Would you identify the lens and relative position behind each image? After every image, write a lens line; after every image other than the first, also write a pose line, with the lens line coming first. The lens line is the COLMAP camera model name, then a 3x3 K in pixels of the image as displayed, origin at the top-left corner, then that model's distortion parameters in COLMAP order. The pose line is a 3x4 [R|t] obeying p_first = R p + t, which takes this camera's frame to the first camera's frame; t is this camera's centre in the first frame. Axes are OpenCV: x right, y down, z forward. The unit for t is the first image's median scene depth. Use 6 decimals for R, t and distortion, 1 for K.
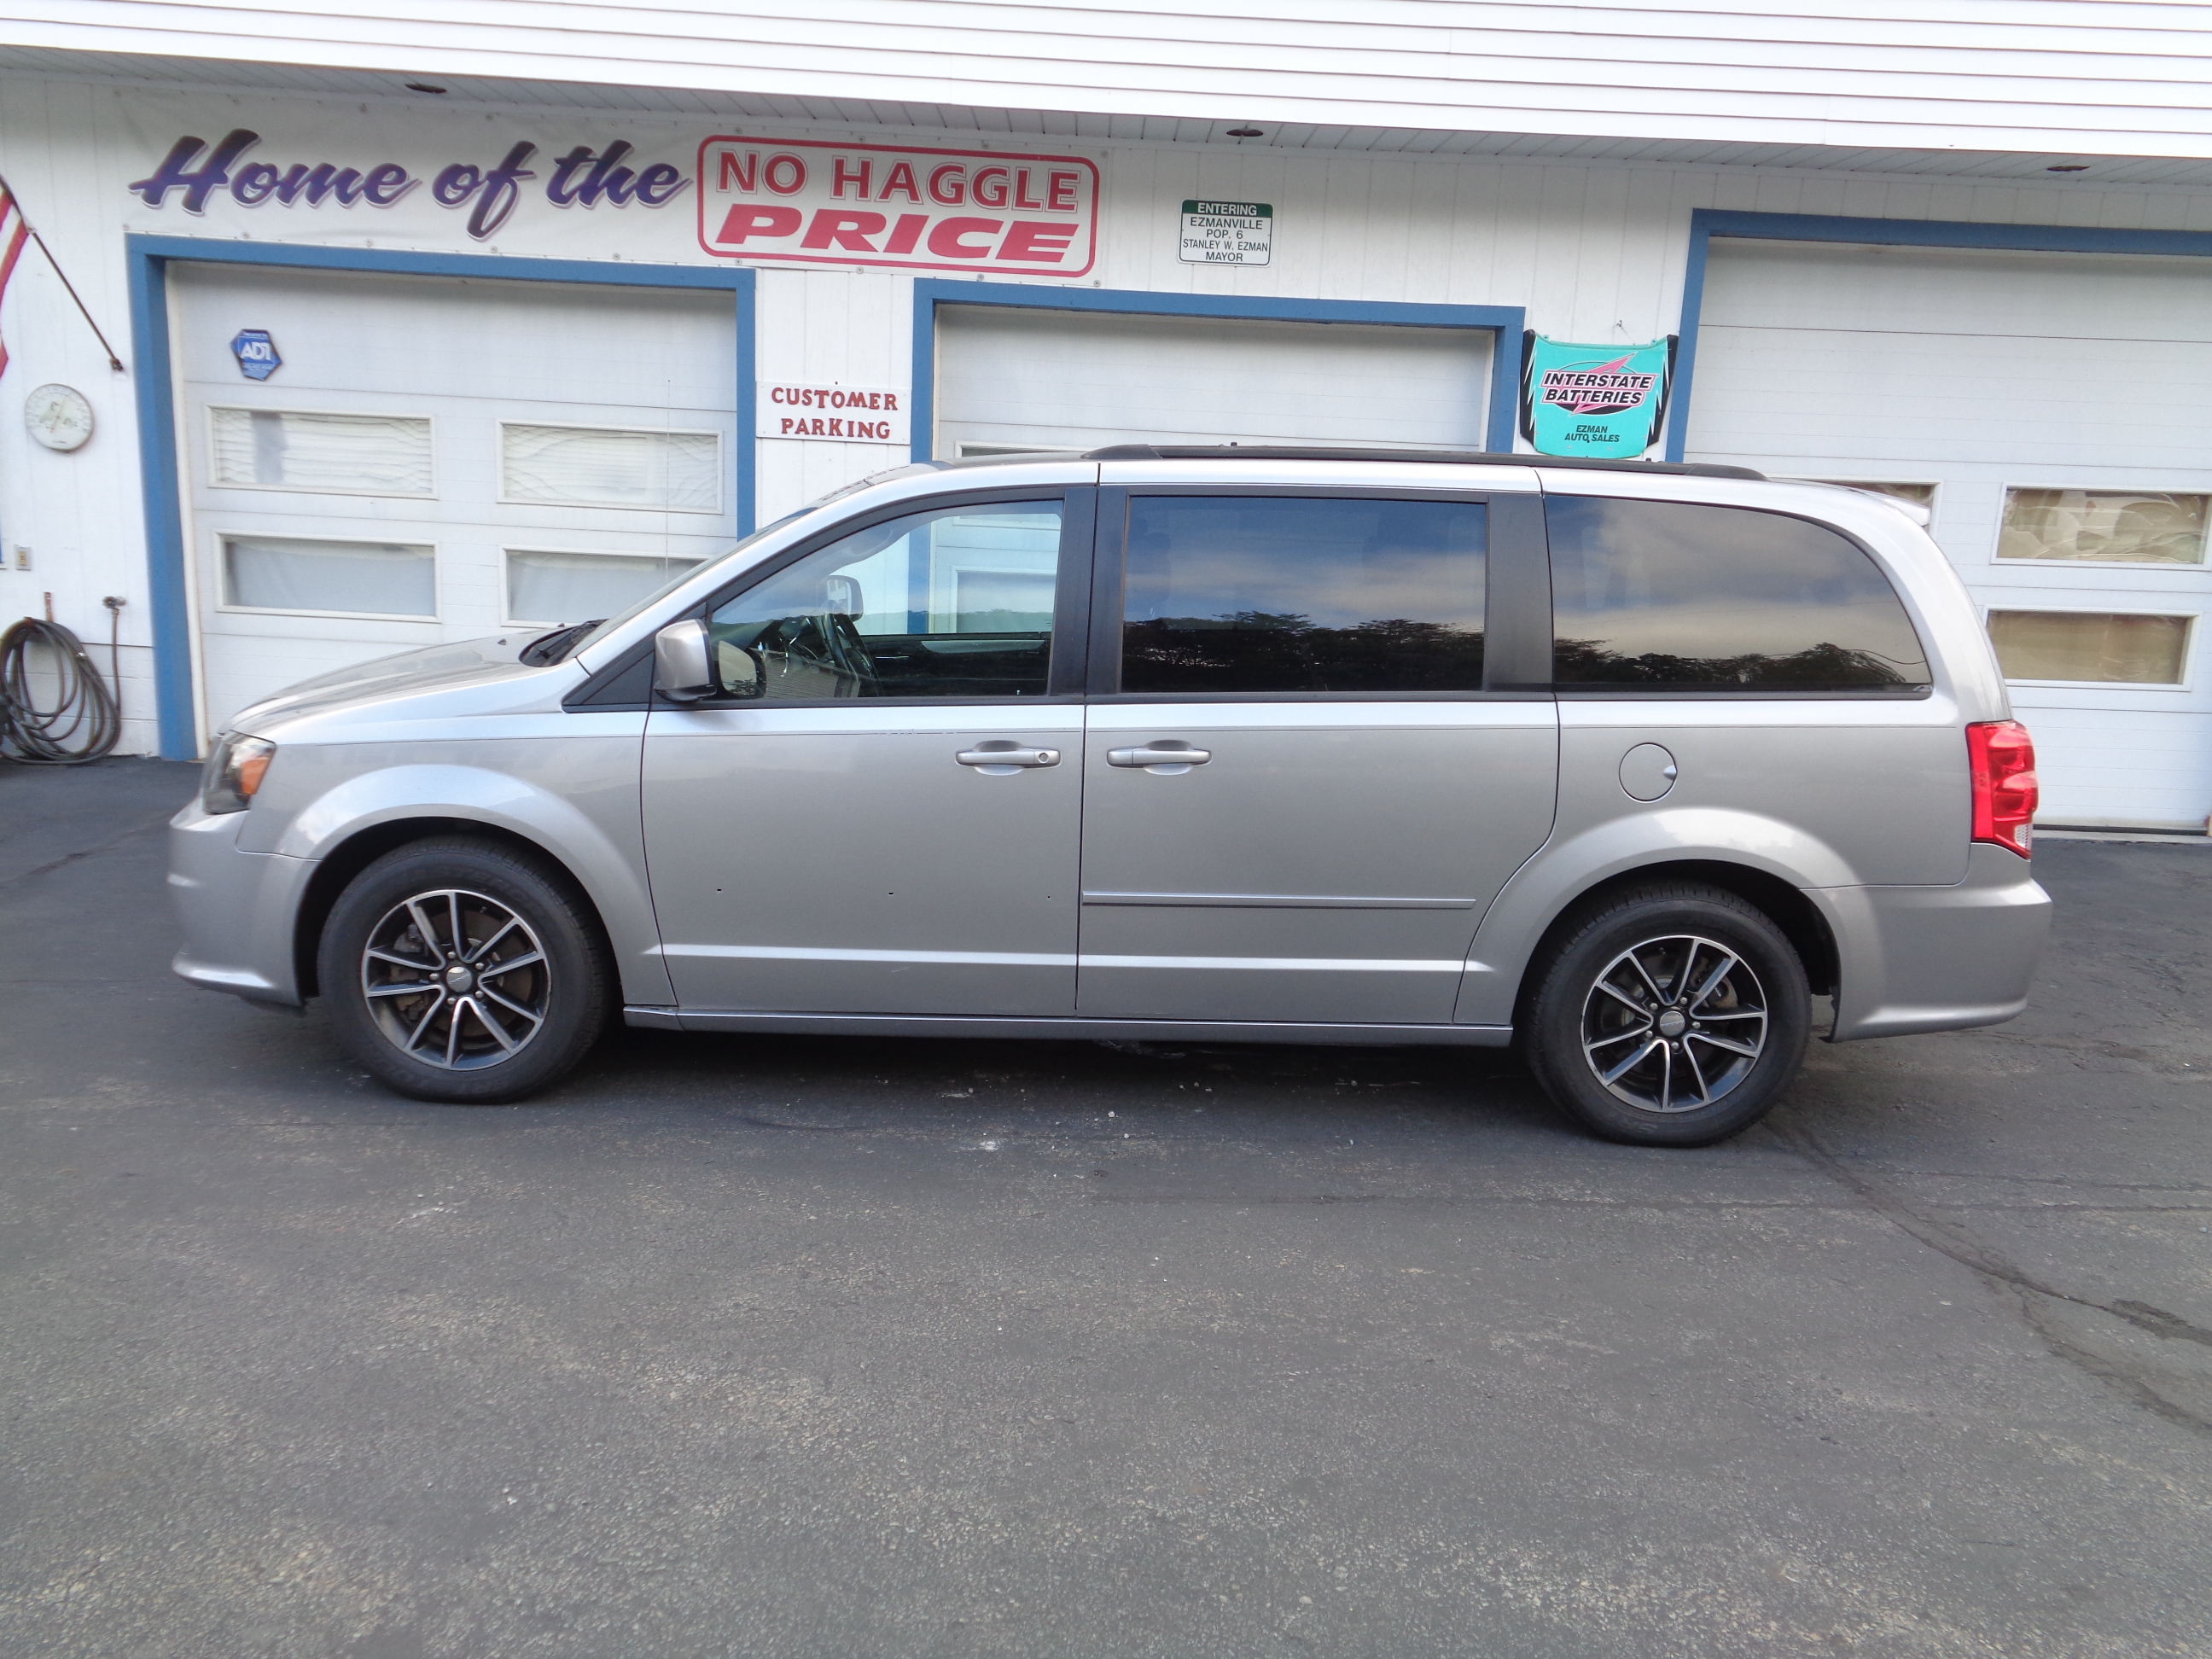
lens RADIAL K [[1653.9, 0, 1097.5], [0, 1653.9, 834.1], [0, 0, 1]] dist [0.031733, 0.005716]
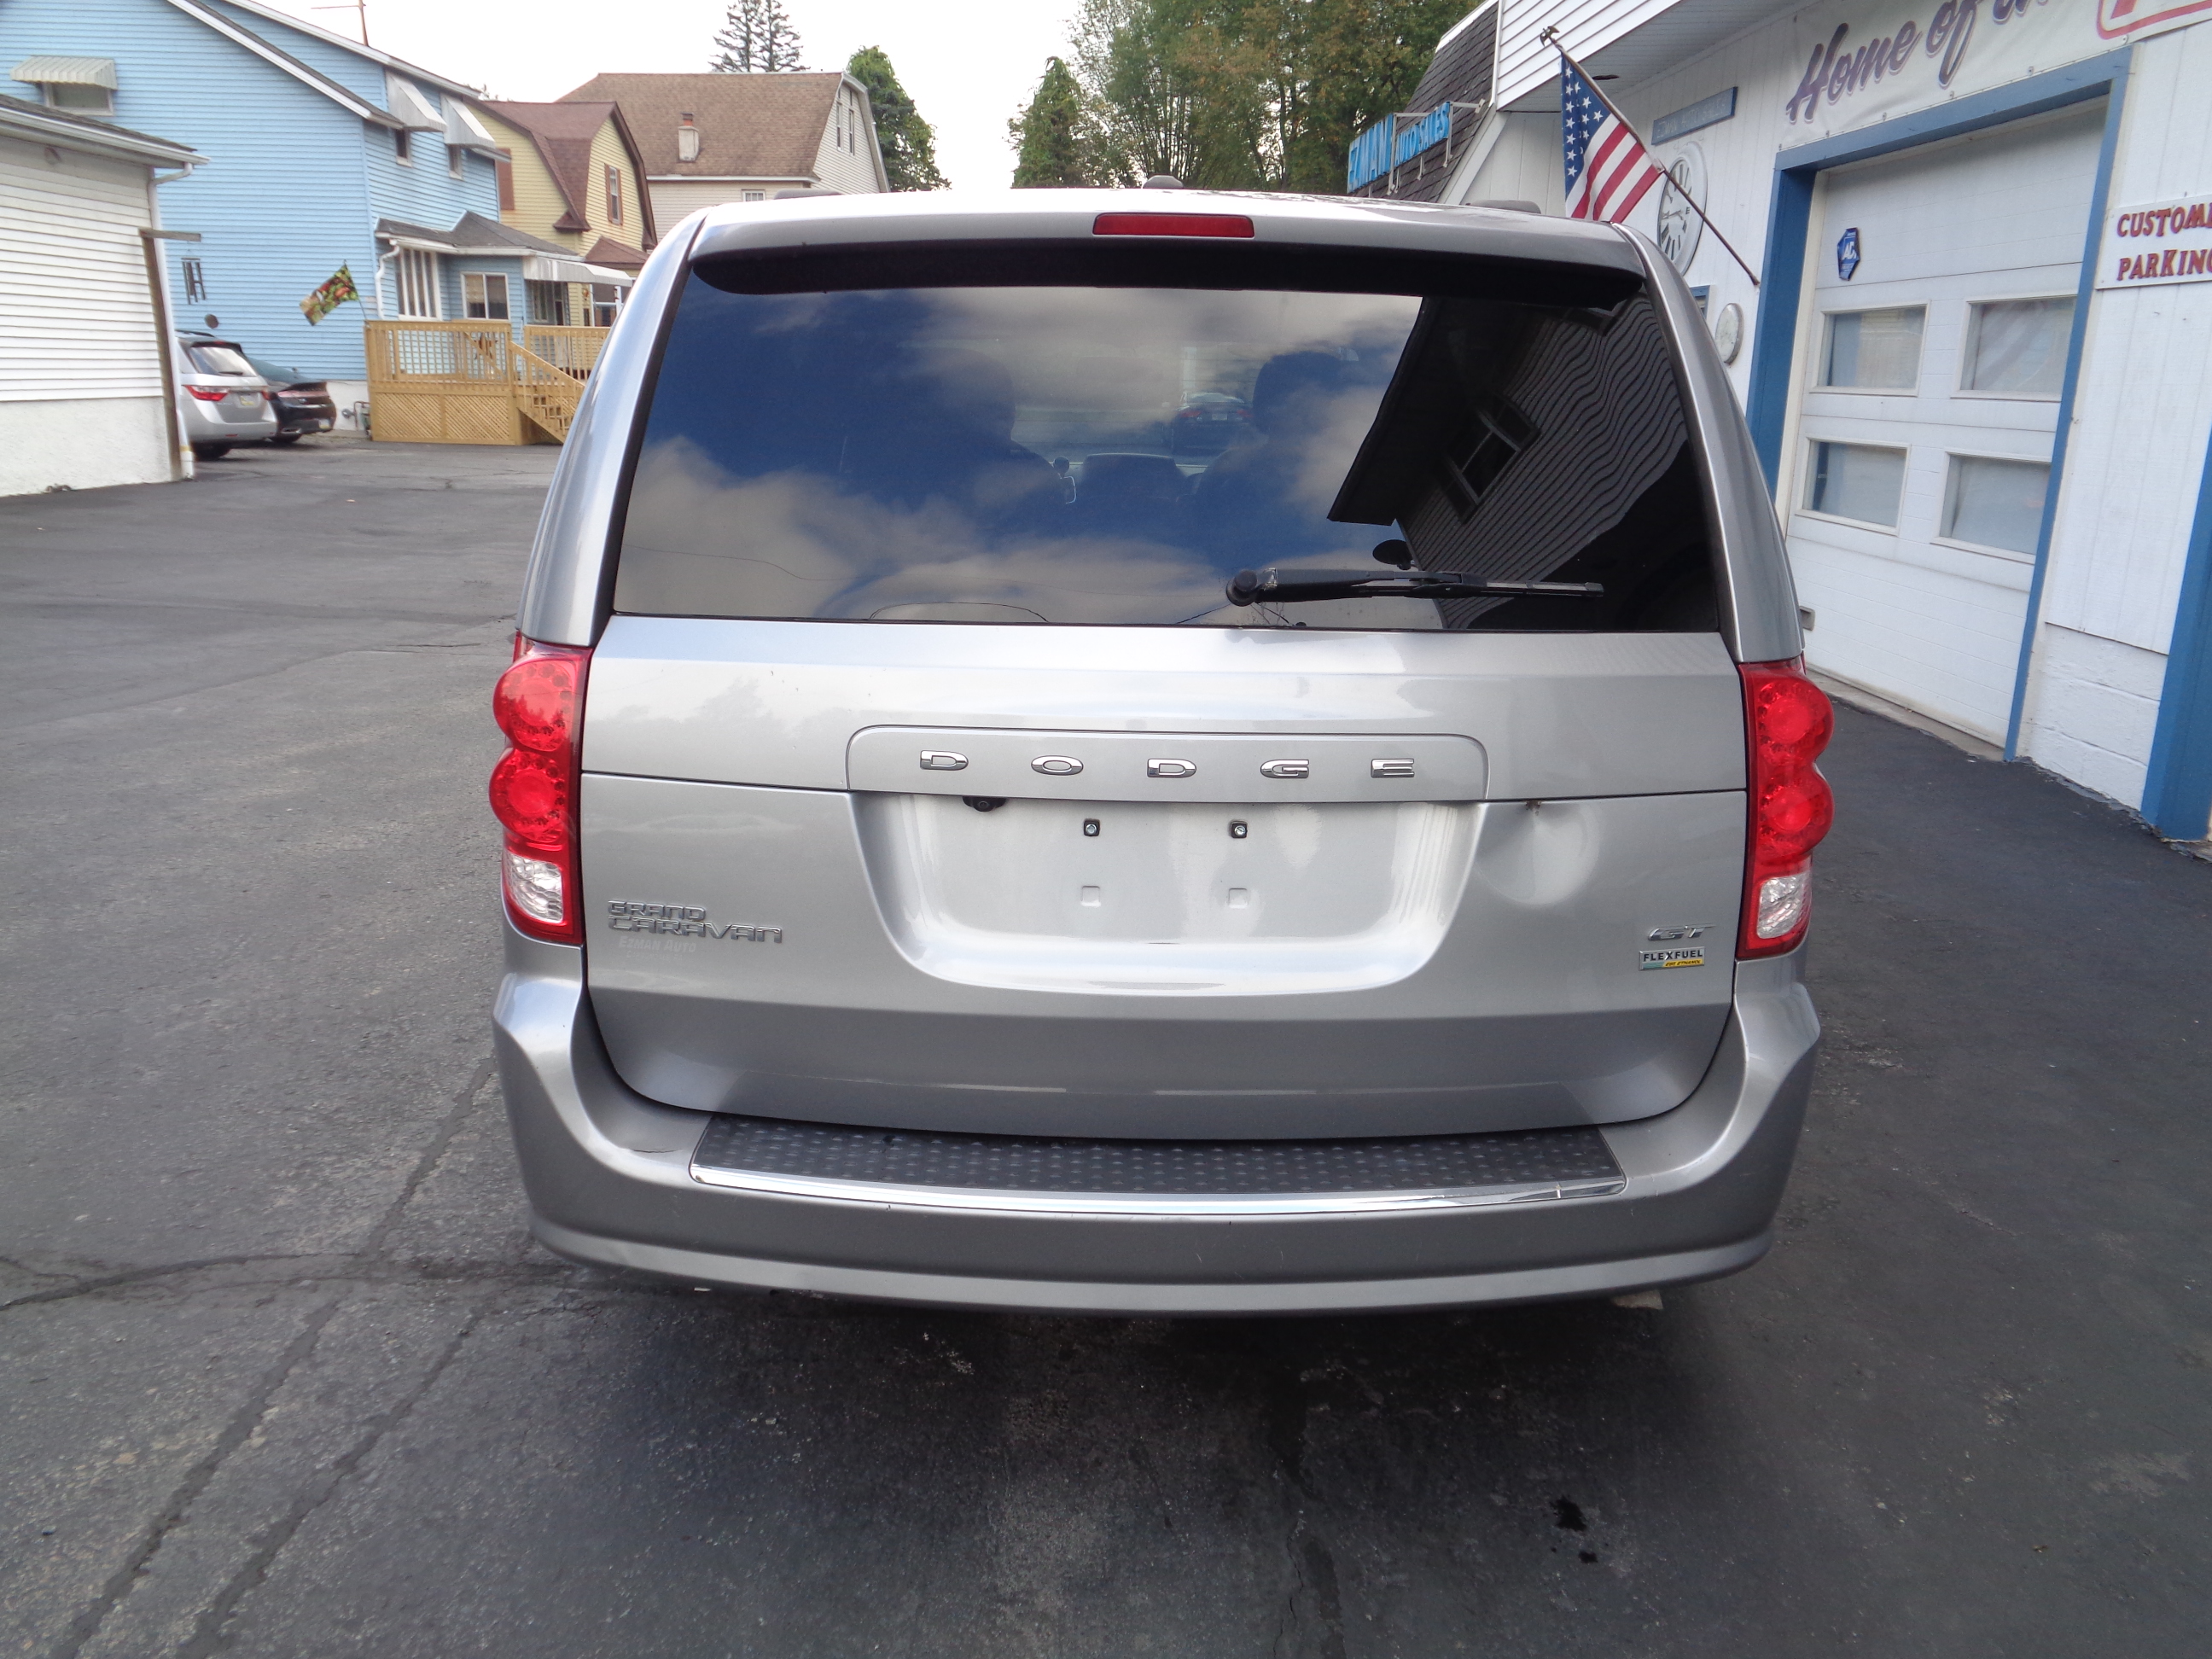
lens RADIAL K [[1669.4, 0, 1101.5], [0, 1669.4, 820.4], [0, 0, 1]] dist [0.010453, 0.009094]
pose [[0.011792, 0.219578, -0.975524, 0.543845], [-0.222456, 0.951718, 0.211531, -0.081515], [0.974871, 0.214517, 0.060069, 0.596012]]
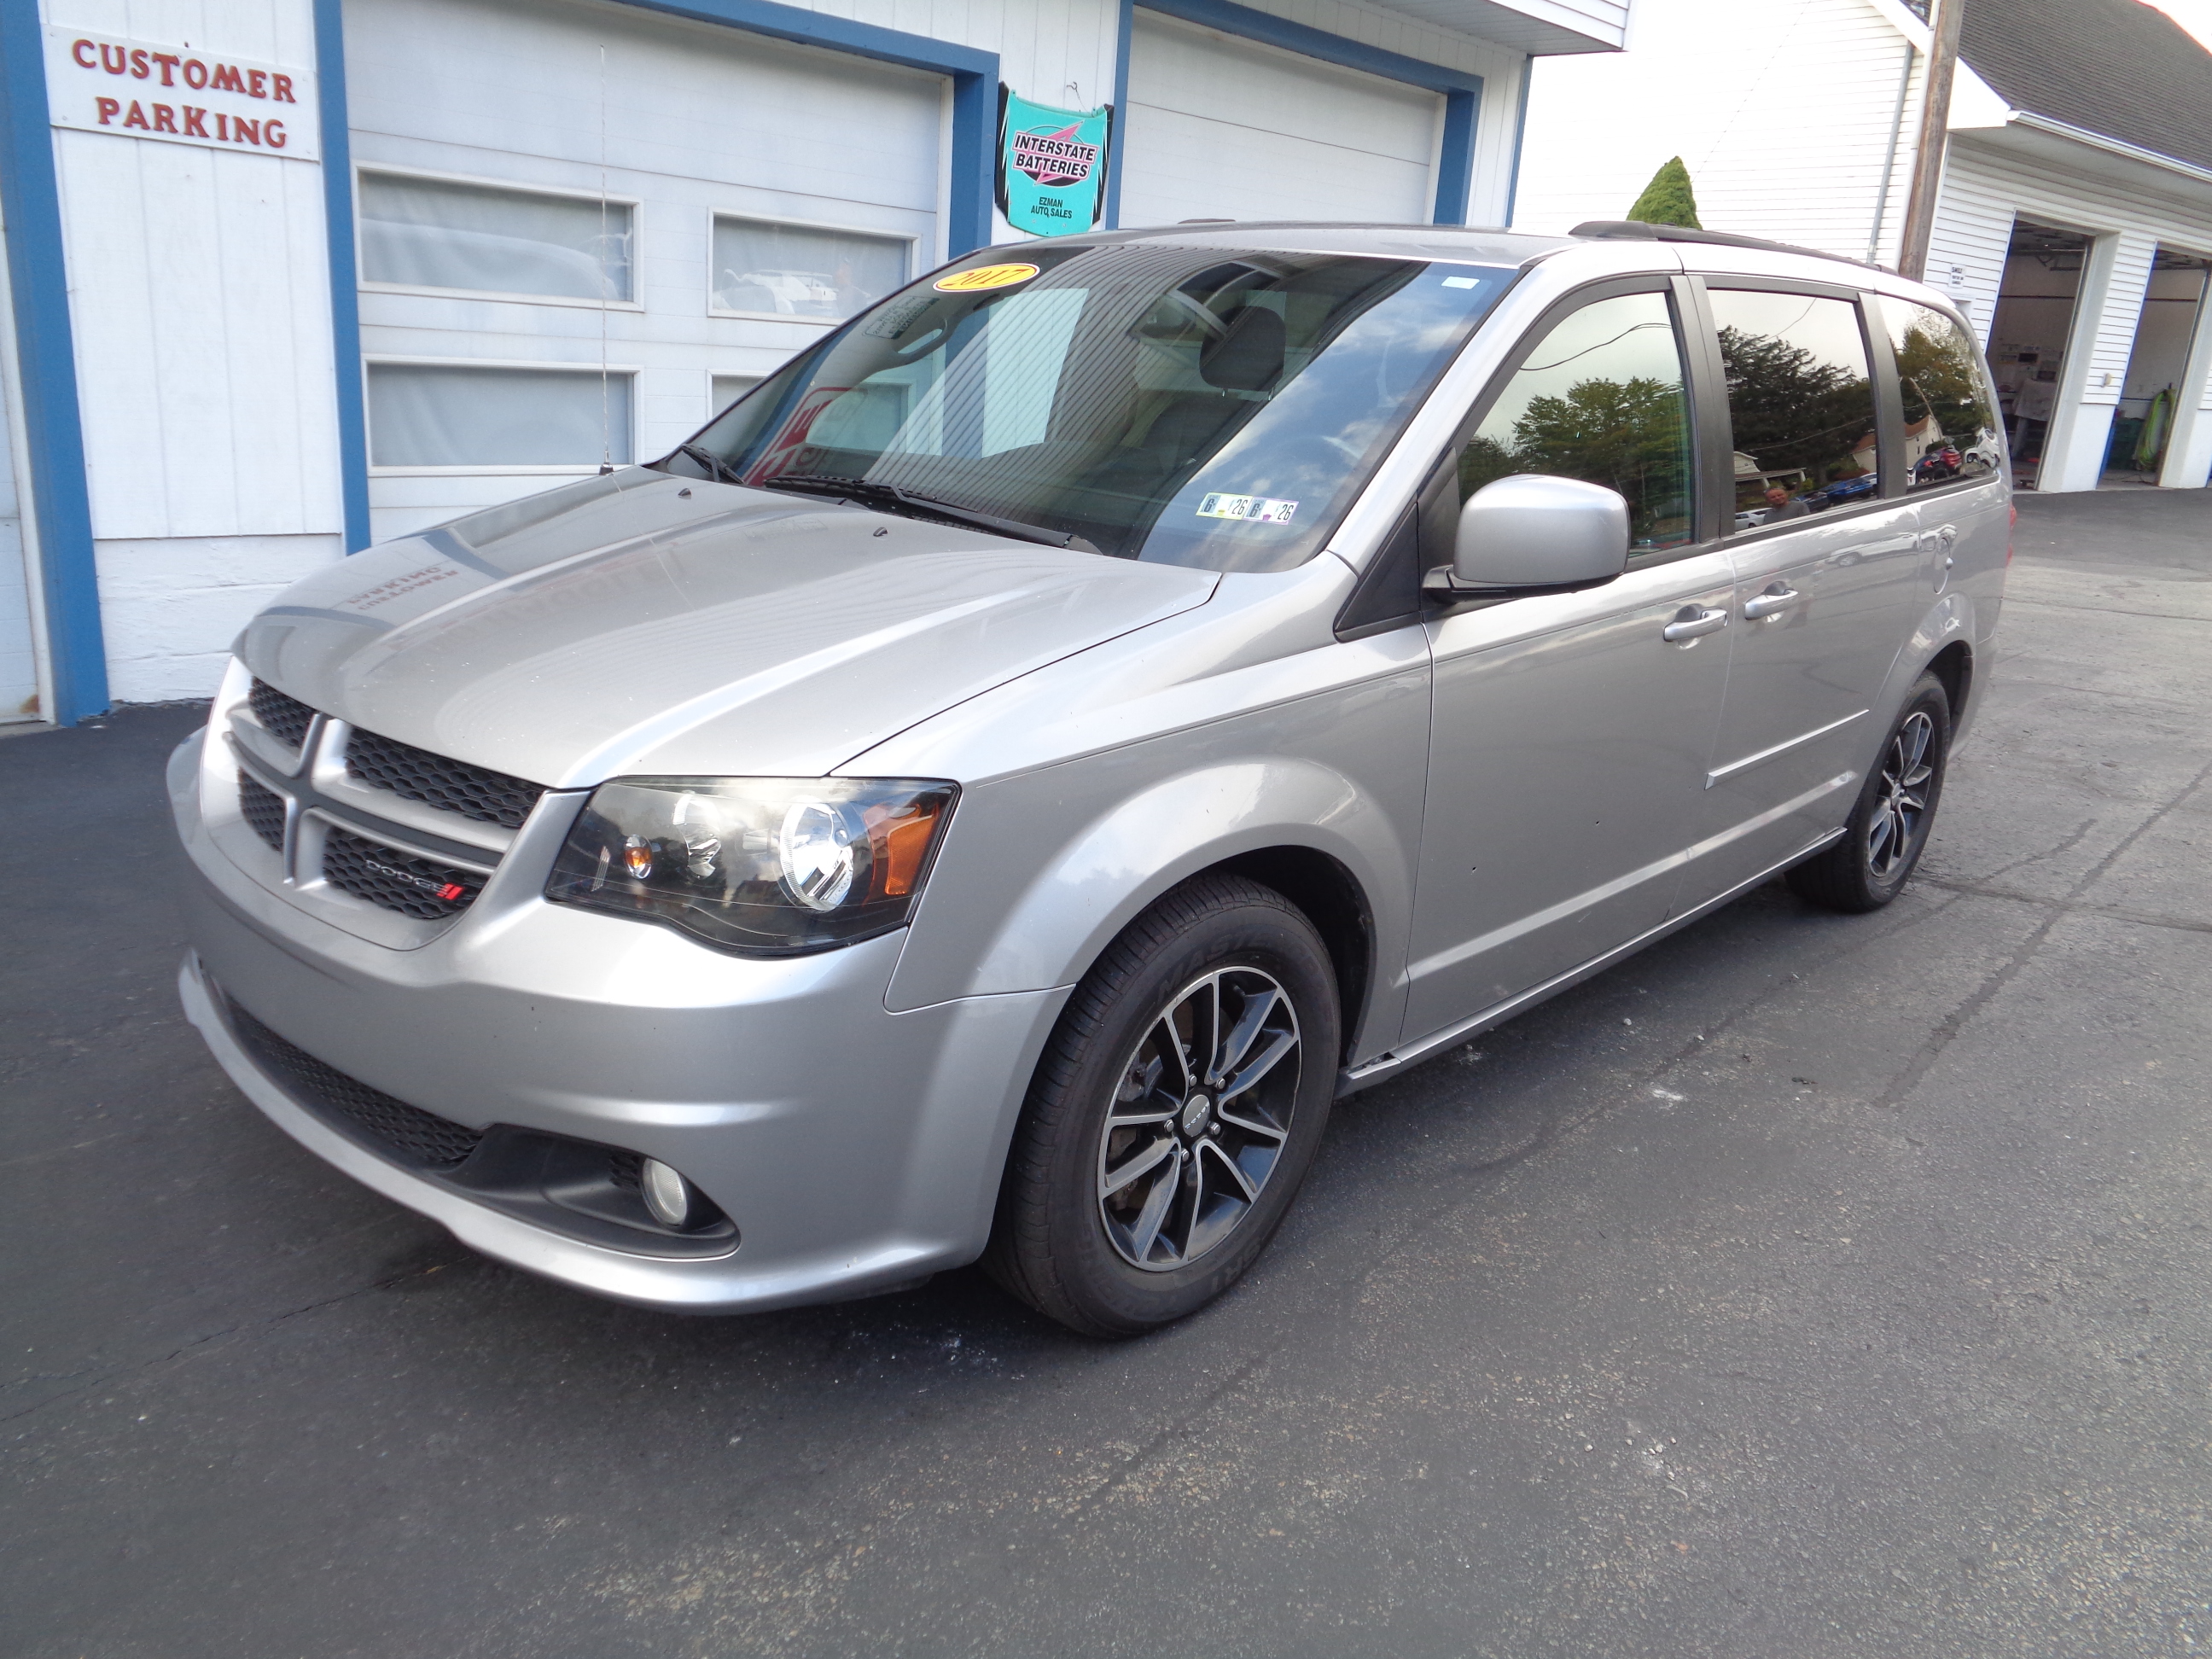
lens RADIAL K [[1669.4, 0, 1101.5], [0, 1669.4, 820.4], [0, 0, 1]] dist [0.010453, 0.009094]
pose [[0.674974, -0.203797, 0.709138, -0.425507], [0.113261, 0.978325, 0.173354, -0.064396], [-0.729097, -0.036692, 0.683426, 0.329402]]
